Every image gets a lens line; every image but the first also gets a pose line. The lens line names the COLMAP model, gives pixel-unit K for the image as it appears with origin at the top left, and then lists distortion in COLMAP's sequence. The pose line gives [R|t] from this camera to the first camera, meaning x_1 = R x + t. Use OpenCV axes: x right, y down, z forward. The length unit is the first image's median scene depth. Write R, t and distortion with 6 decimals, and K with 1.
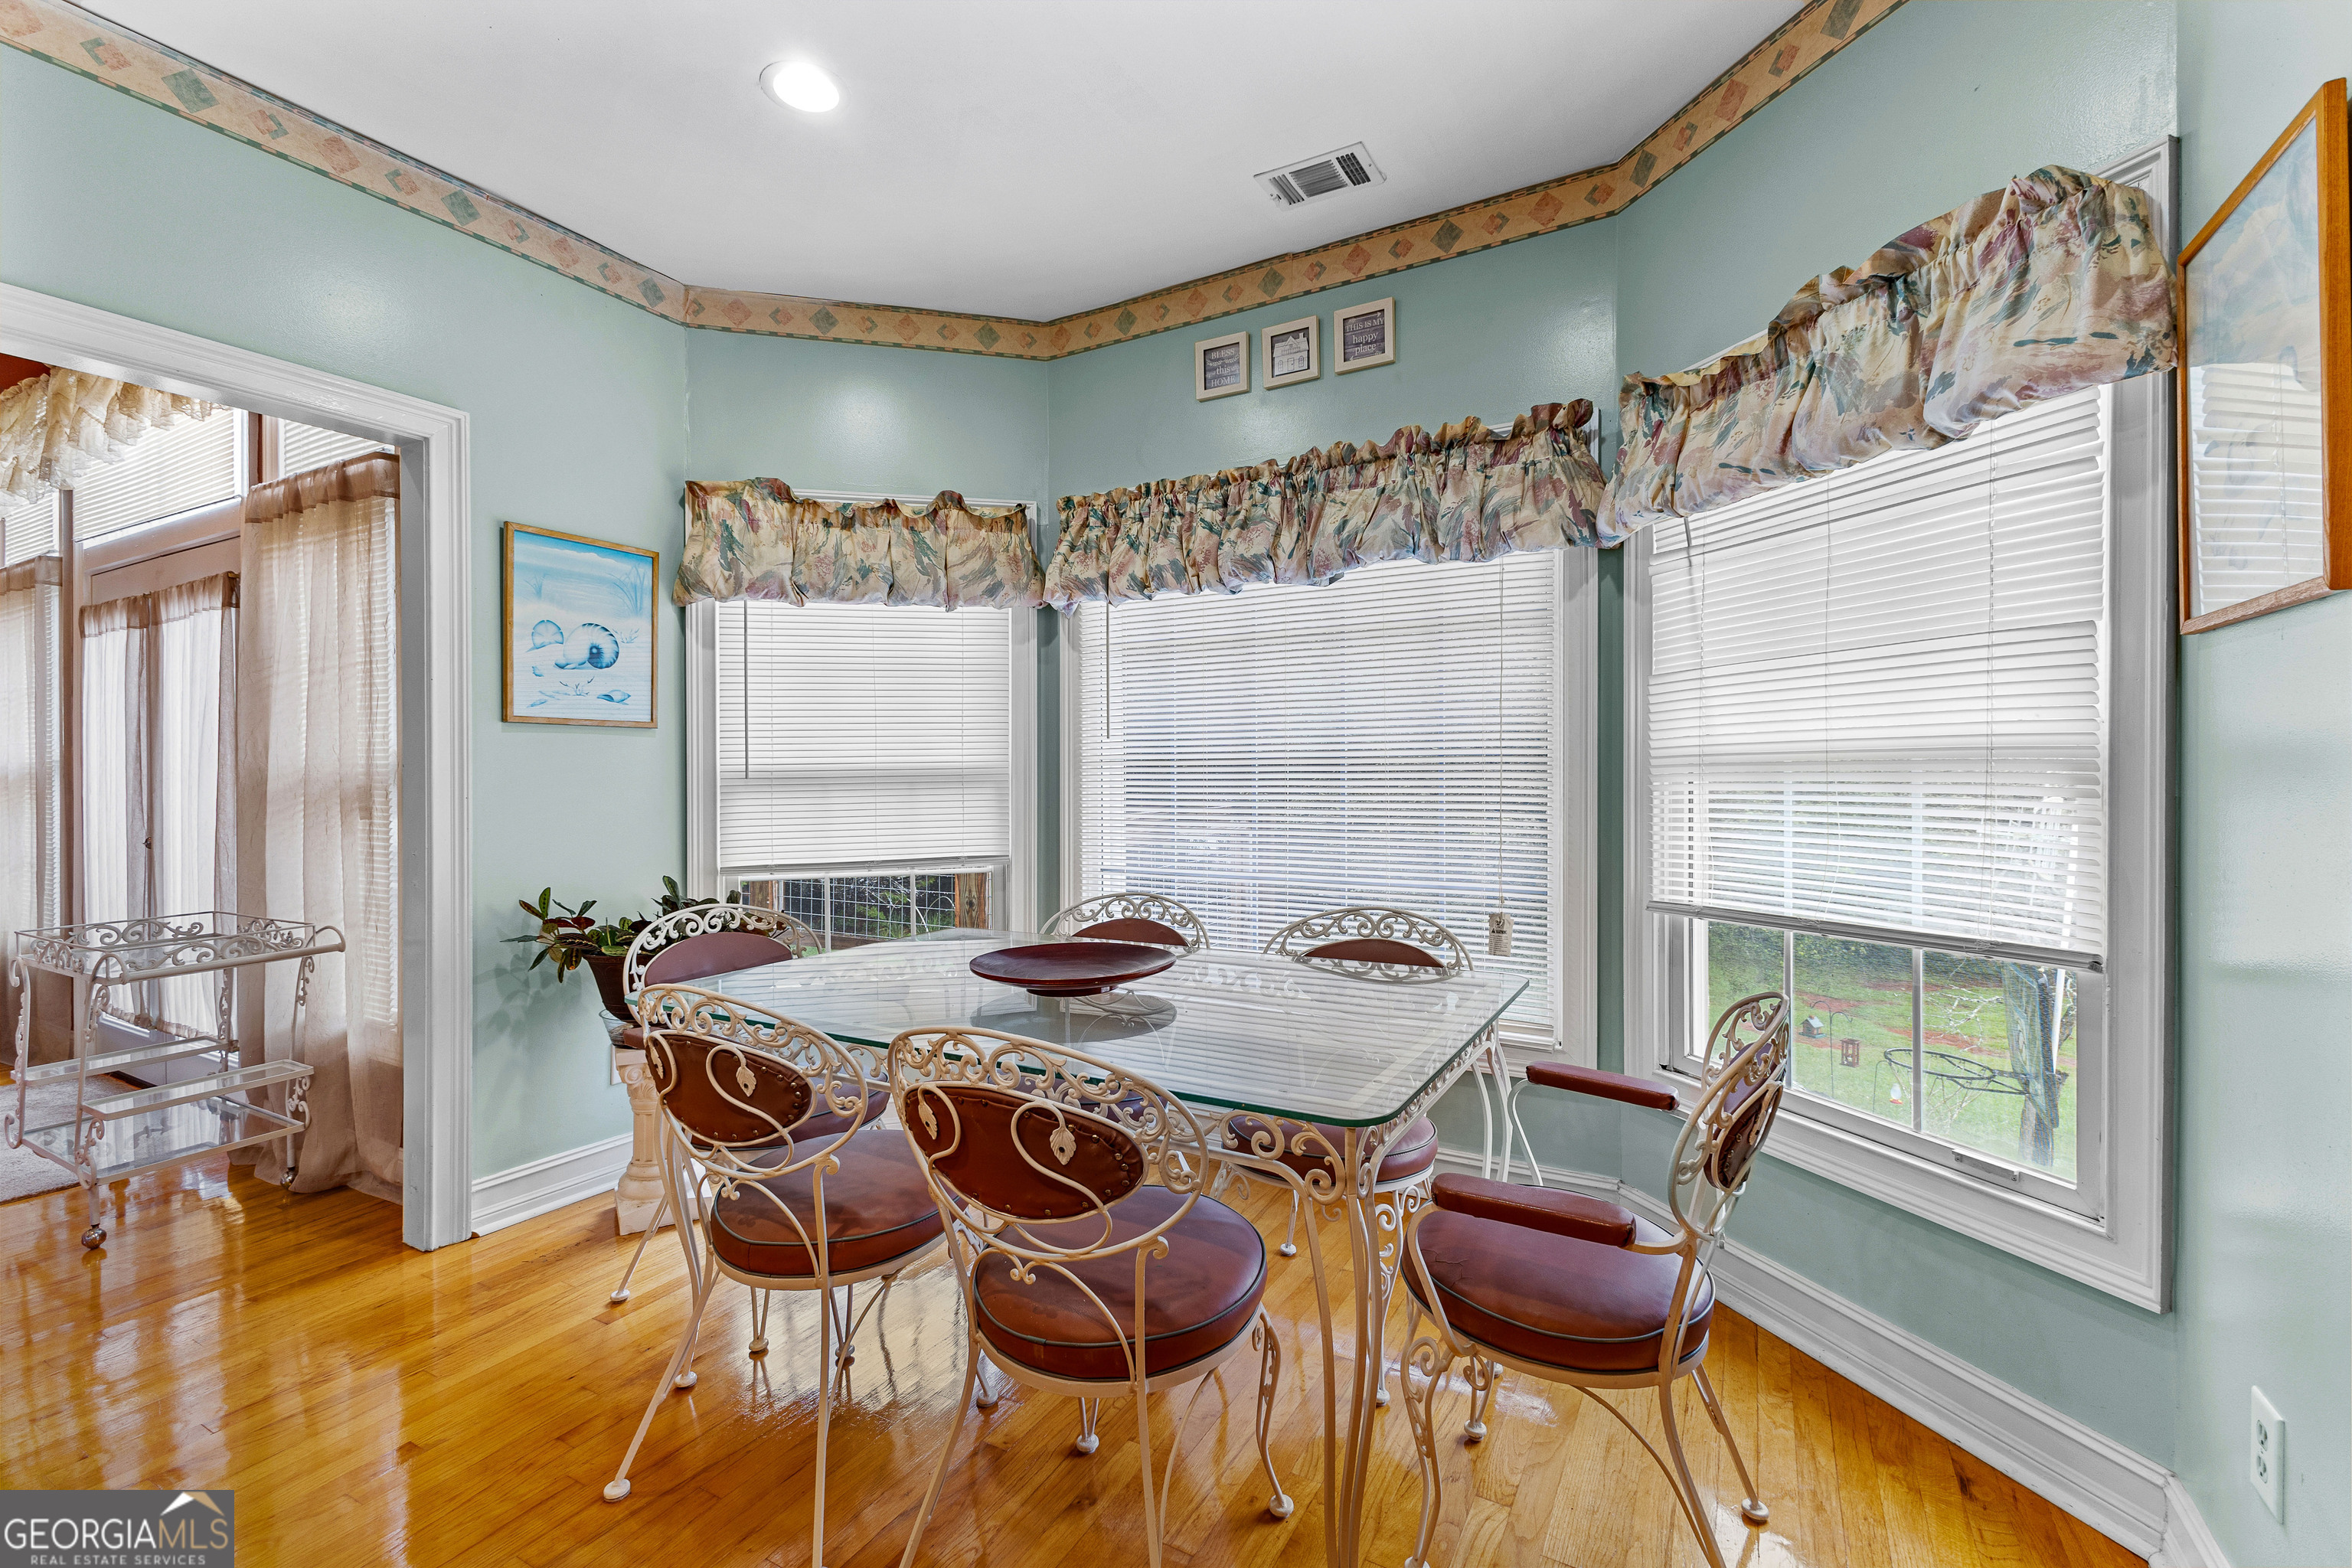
lens RADIAL K [[1010.1, 0, 1176.0], [0, 1010.1, 784.0], [0, 0, 1]] dist [-0.001050, 0.000208]
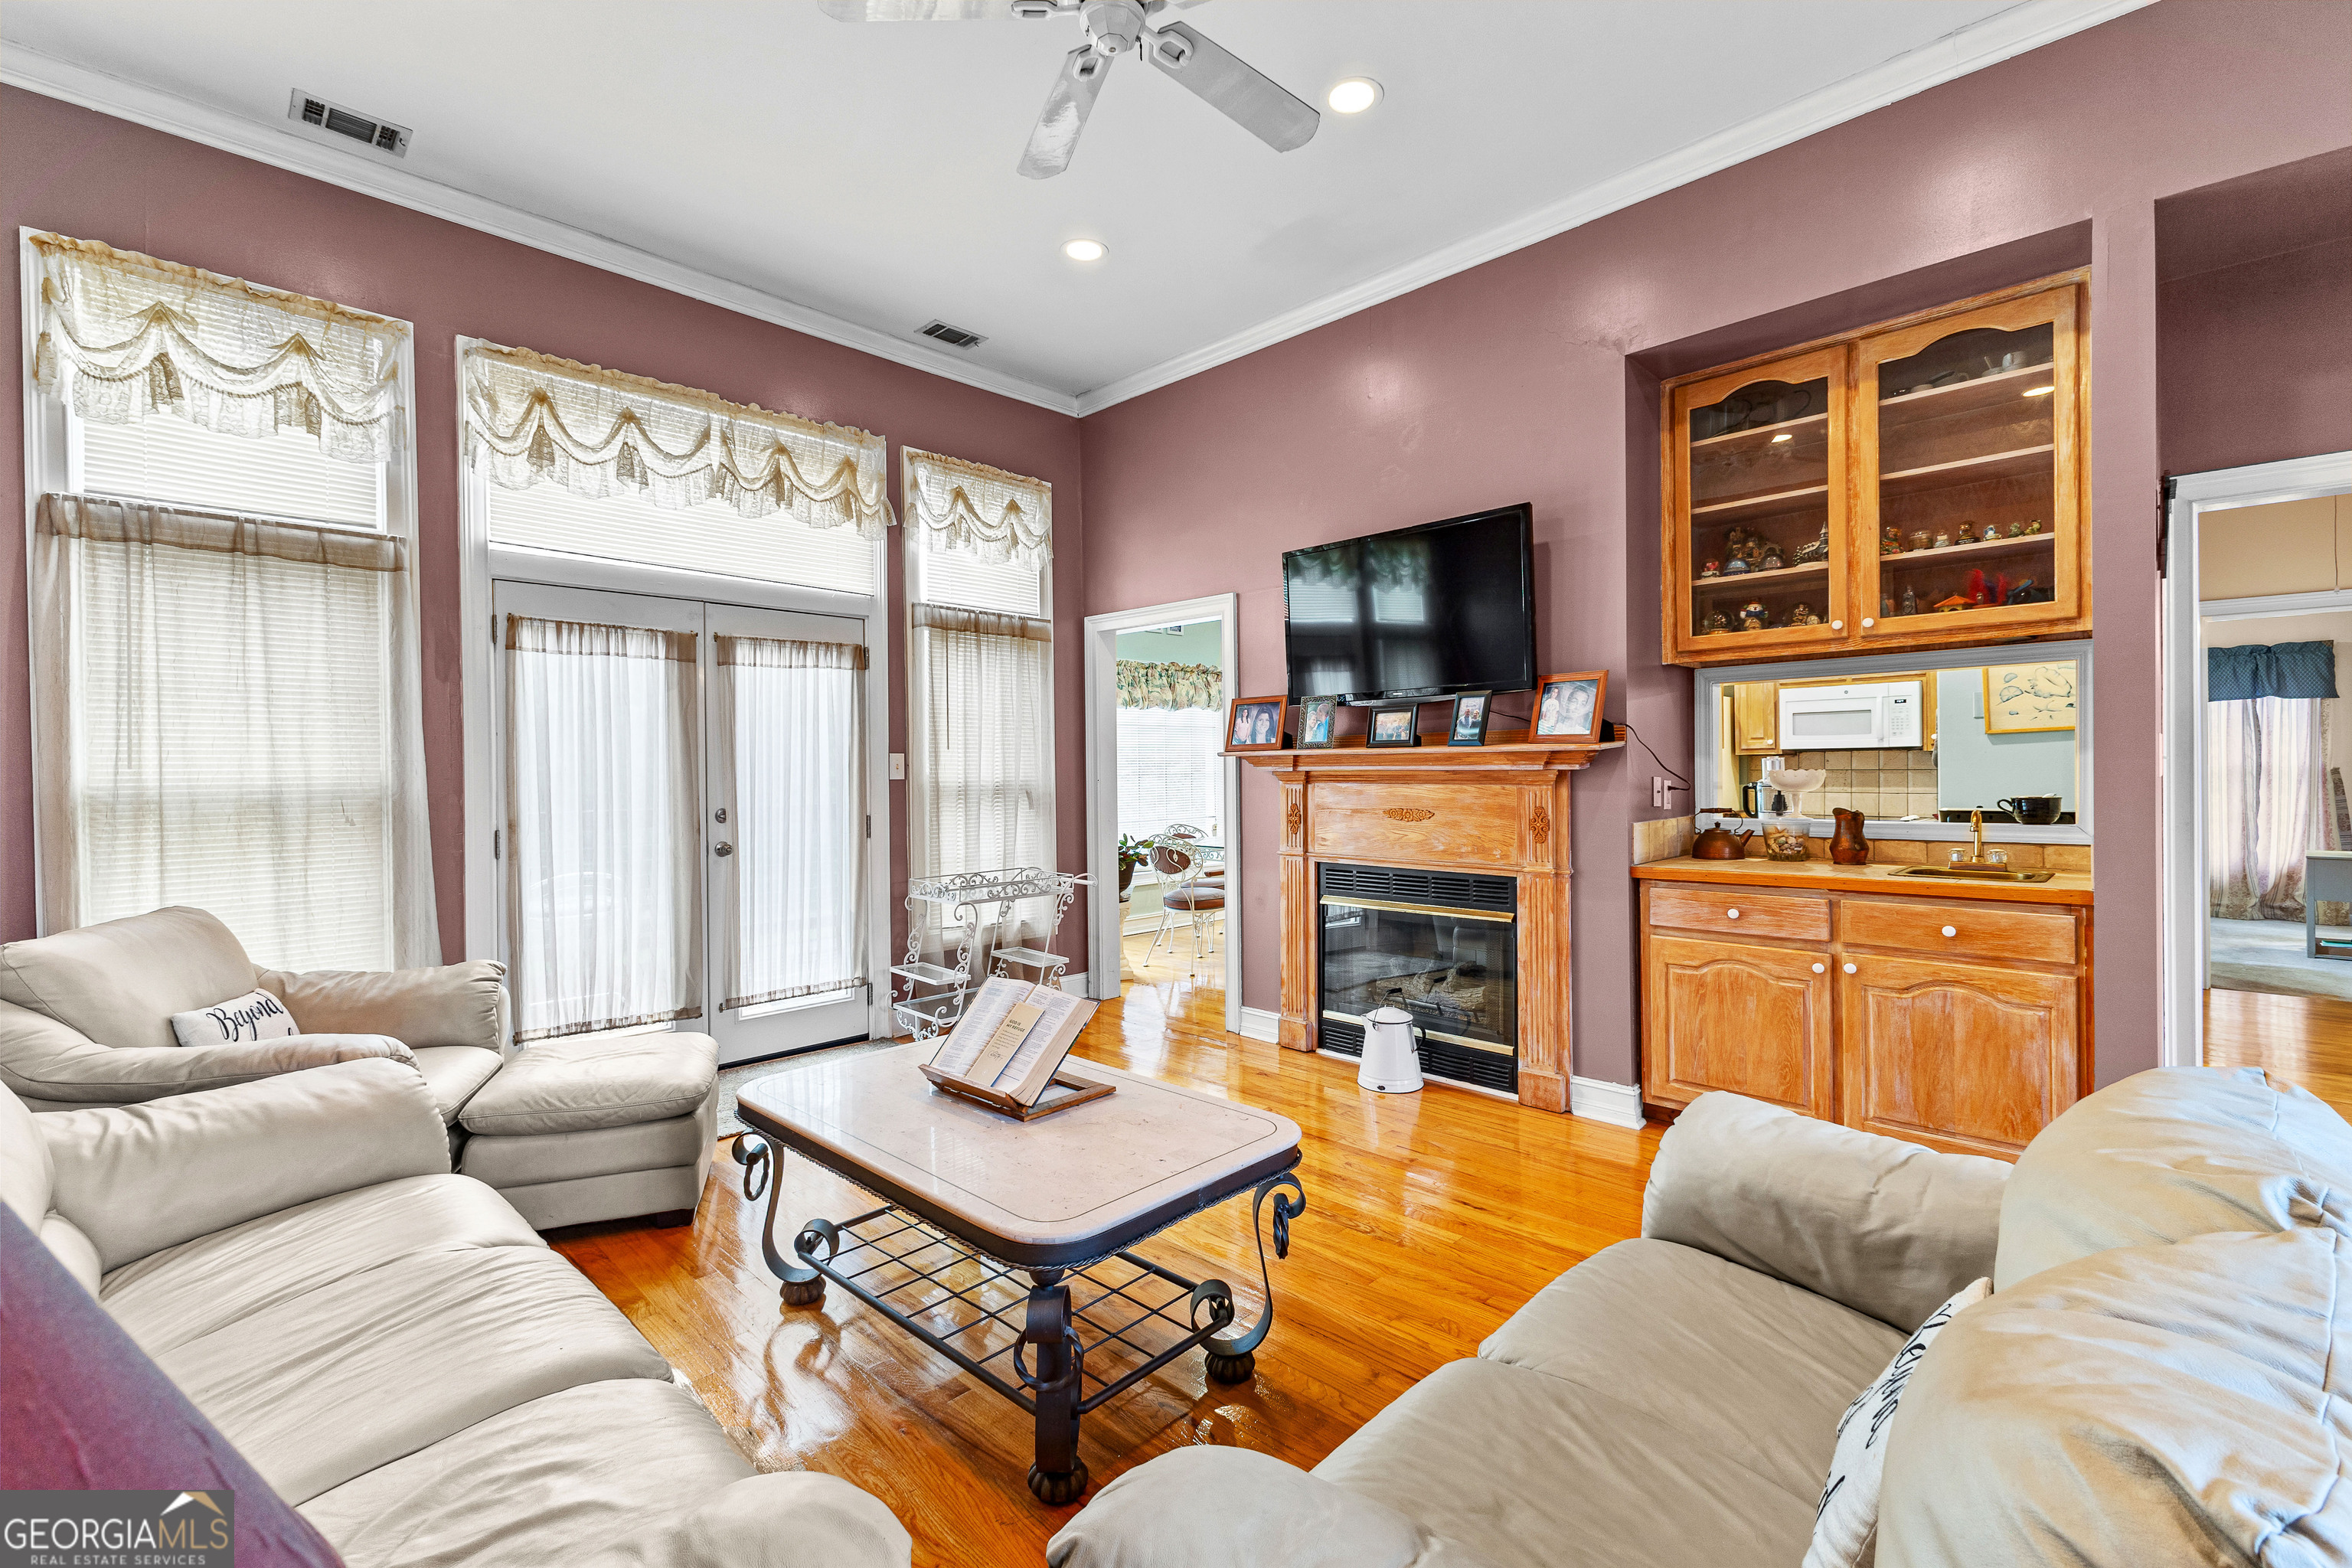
lens RADIAL K [[1015.2, 0, 1182.6], [0, 1015.2, 768.5], [0, 0, 1]] dist [-0.000284, 0.000033]
pose [[0.258951, -0.005138, 0.965877, -2.739353], [0.019212, 0.999815, 0.000168, -0.045504], [-0.965699, 0.018513, 0.259002, 0.289498]]
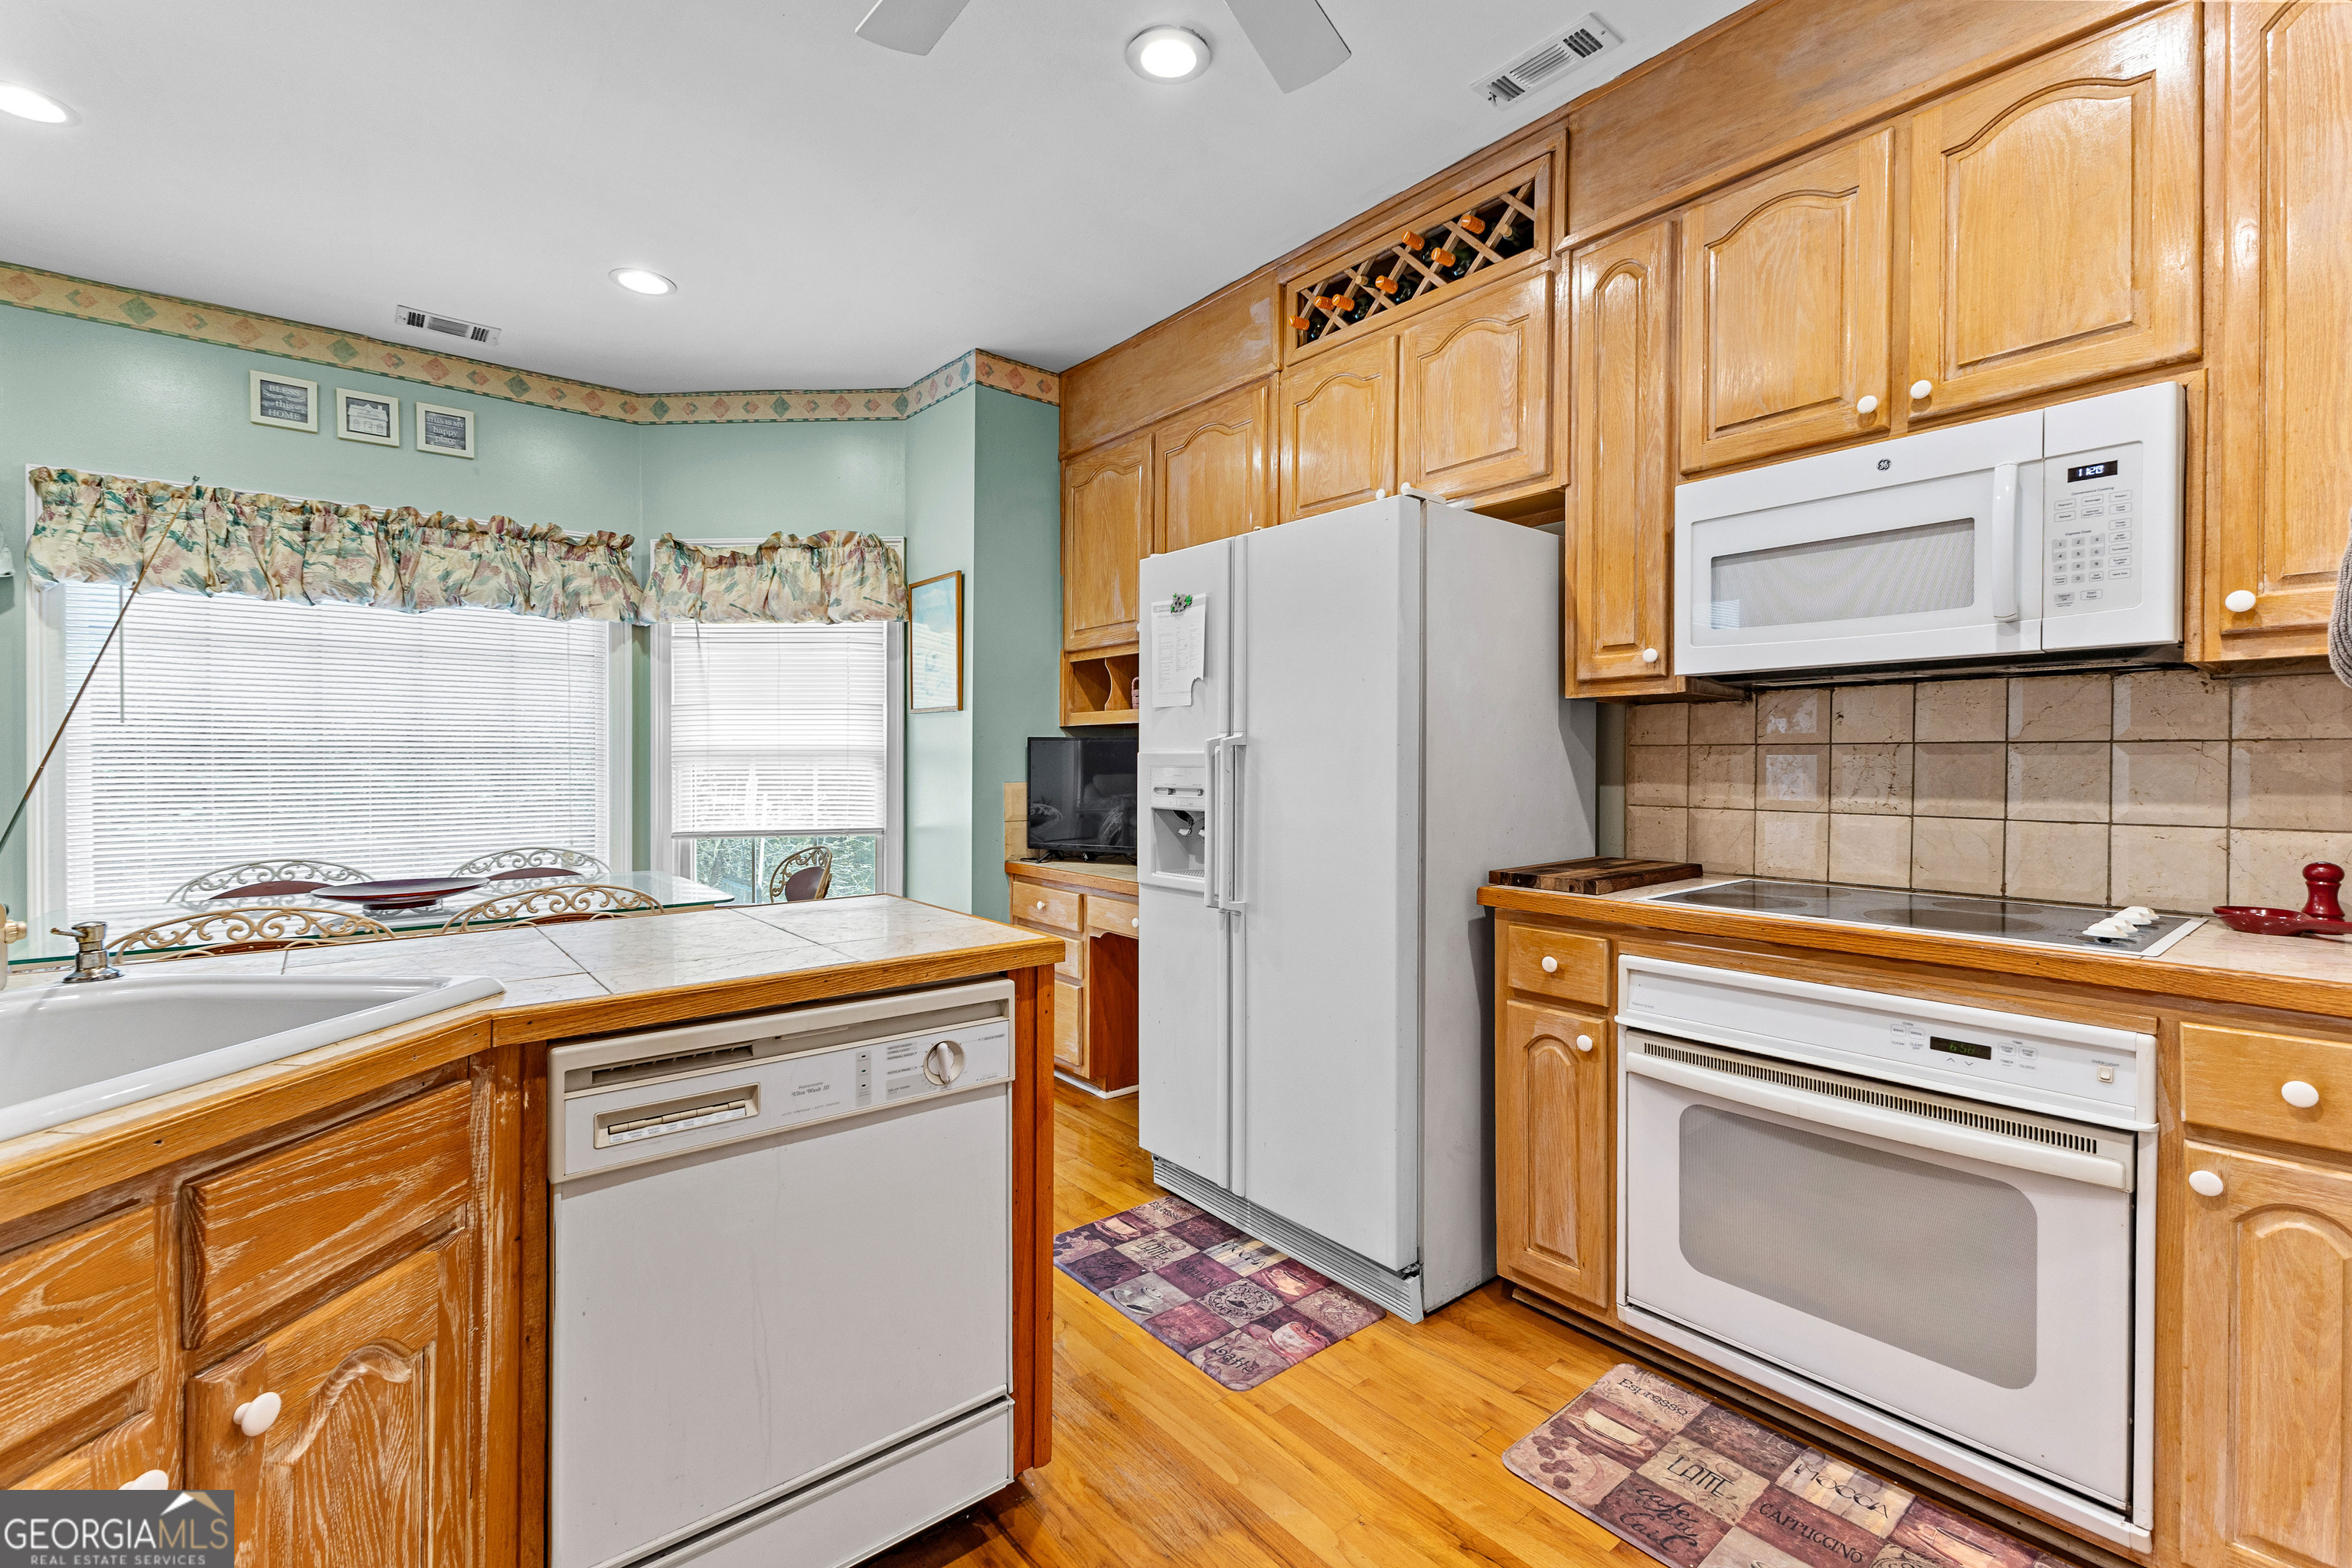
lens RADIAL K [[1015.2, 0, 1182.6], [0, 1015.2, 768.5], [0, 0, 1]] dist [-0.000284, 0.000033]
pose [[0.358299, -0.004887, 0.933594, -0.786402], [0.005996, 0.999978, 0.002933, 0.004507], [-0.933588, 0.004547, 0.358320, -0.423399]]
